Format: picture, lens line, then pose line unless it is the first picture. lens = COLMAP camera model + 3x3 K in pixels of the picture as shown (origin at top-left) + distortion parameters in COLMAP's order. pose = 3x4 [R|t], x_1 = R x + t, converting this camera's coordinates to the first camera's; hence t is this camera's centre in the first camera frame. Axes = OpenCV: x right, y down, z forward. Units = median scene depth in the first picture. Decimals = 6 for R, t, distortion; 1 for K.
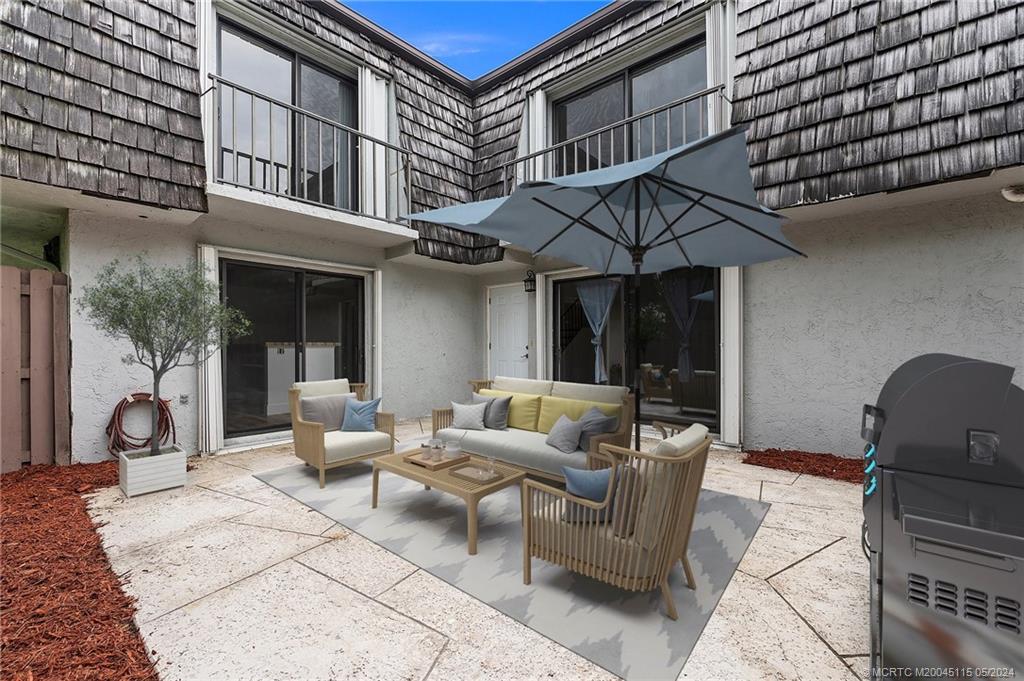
lens RADIAL K [[447.6, 0, 489.5], [0, 447.6, 346.1], [0, 0, 1]] dist [-0.003749, 0.002299]
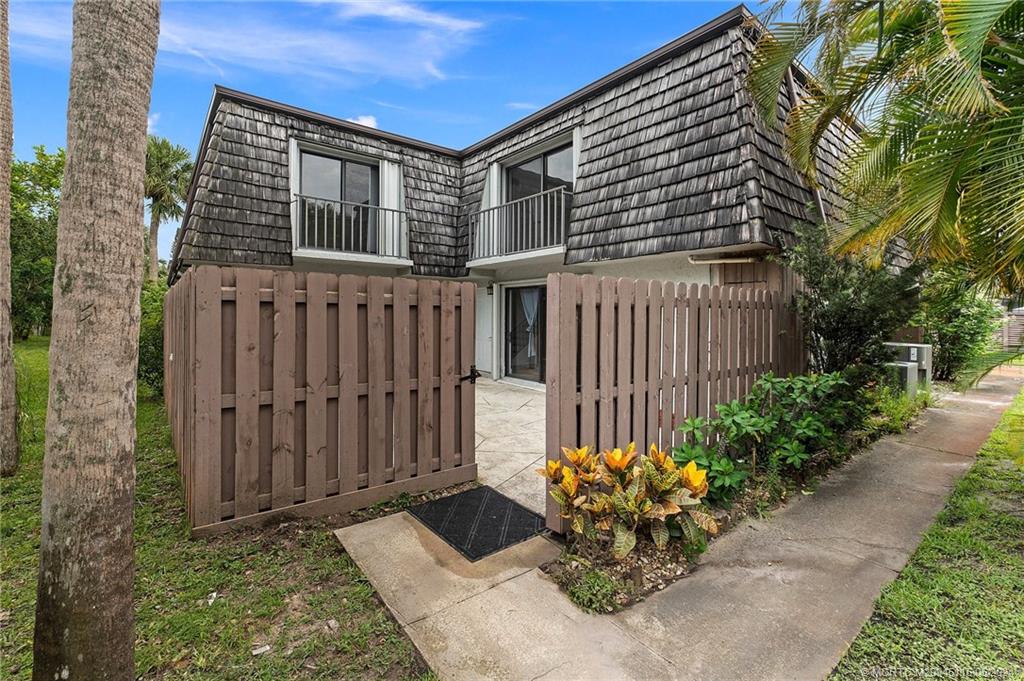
lens RADIAL K [[447.6, 0, 489.5], [0, 447.6, 316.9], [0, 0, 1]] dist [-0.003749, 0.002299]
pose [[0.984149, 0.010017, -0.177061, 0.399062], [-0.008463, 0.999919, 0.009531, -0.067555], [0.177142, -0.007882, 0.984154, -0.549699]]
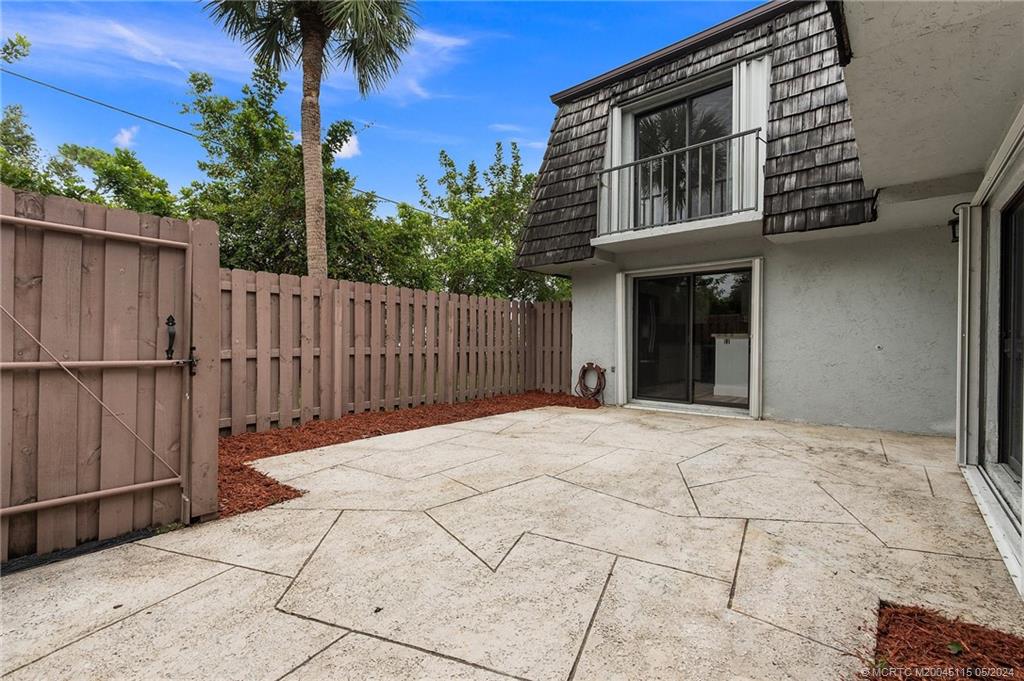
lens RADIAL K [[447.6, 0, 518.3], [0, 447.6, 340.1], [0, 0, 1]] dist [-0.003749, 0.002299]
pose [[0.033967, 0.002389, -0.999420, 0.724925], [-0.004558, 0.999987, 0.002236, 0.008235], [0.999413, 0.004479, 0.033977, 0.464295]]
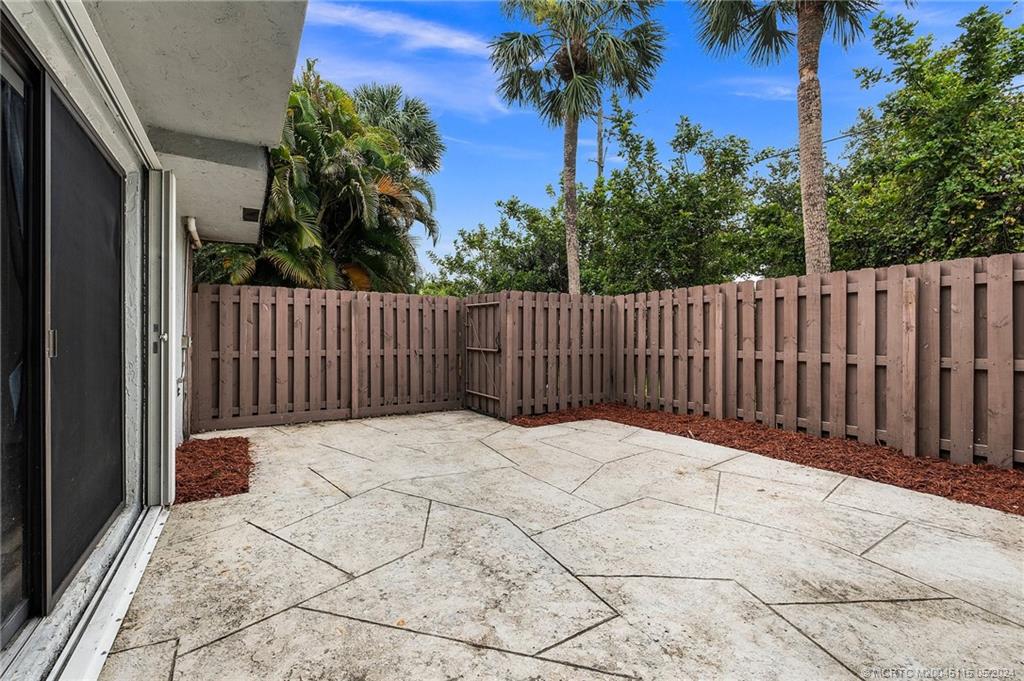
lens RADIAL K [[447.6, 0, 506.7], [0, 447.6, 335.2], [0, 0, 1]] dist [-0.003749, 0.002299]
pose [[-0.955087, -0.000403, 0.296325, -0.061194], [0.000187, 0.999998, 0.001962, -0.007176], [-0.296326, 0.001929, -0.955085, 1.174073]]
